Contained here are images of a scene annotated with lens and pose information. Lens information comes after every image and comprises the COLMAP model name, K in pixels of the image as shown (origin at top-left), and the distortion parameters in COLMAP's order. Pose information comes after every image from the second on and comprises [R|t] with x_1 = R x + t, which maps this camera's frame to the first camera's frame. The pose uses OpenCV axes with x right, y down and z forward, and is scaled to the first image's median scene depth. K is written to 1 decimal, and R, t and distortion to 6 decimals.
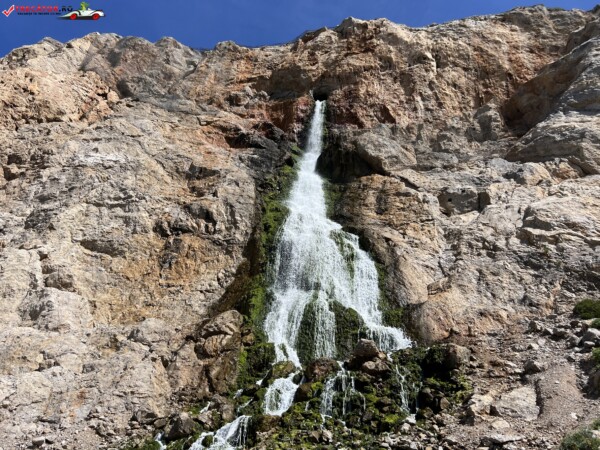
lens RADIAL K [[453.2, 0, 298.5], [0, 453.2, 225.1], [0, 0, 1]] dist [0.060584, -0.071816]
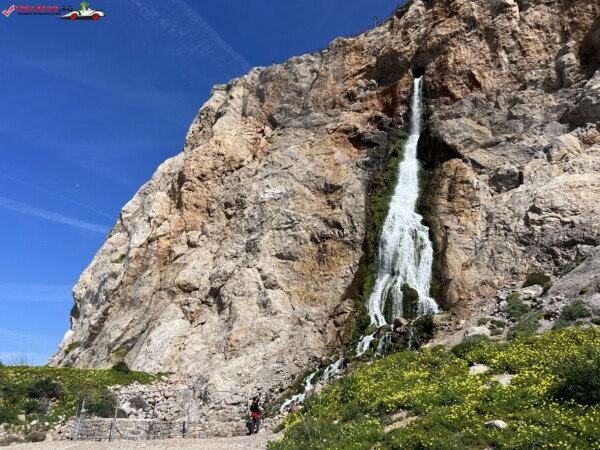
lens RADIAL K [[453.5, 0, 299.2], [0, 453.5, 222.9], [0, 0, 1]] dist [0.053157, -0.059493]
pose [[0.887770, -0.197490, -0.415766, 0.280821], [0.274916, 0.951967, 0.134831, -0.231866], [0.369168, -0.234000, 0.899422, -0.395898]]
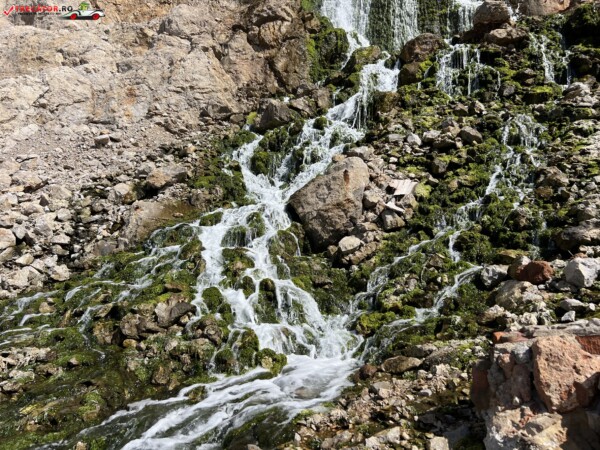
lens RADIAL K [[457.0, 0, 300.3], [0, 457.0, 223.5], [0, 0, 1]] dist [0.052198, -0.053085]
pose [[0.998914, -0.046447, -0.003582, -0.069457], [0.041295, 0.847283, 0.529534, 0.056692], [-0.021561, -0.529107, 0.848281, 0.067396]]
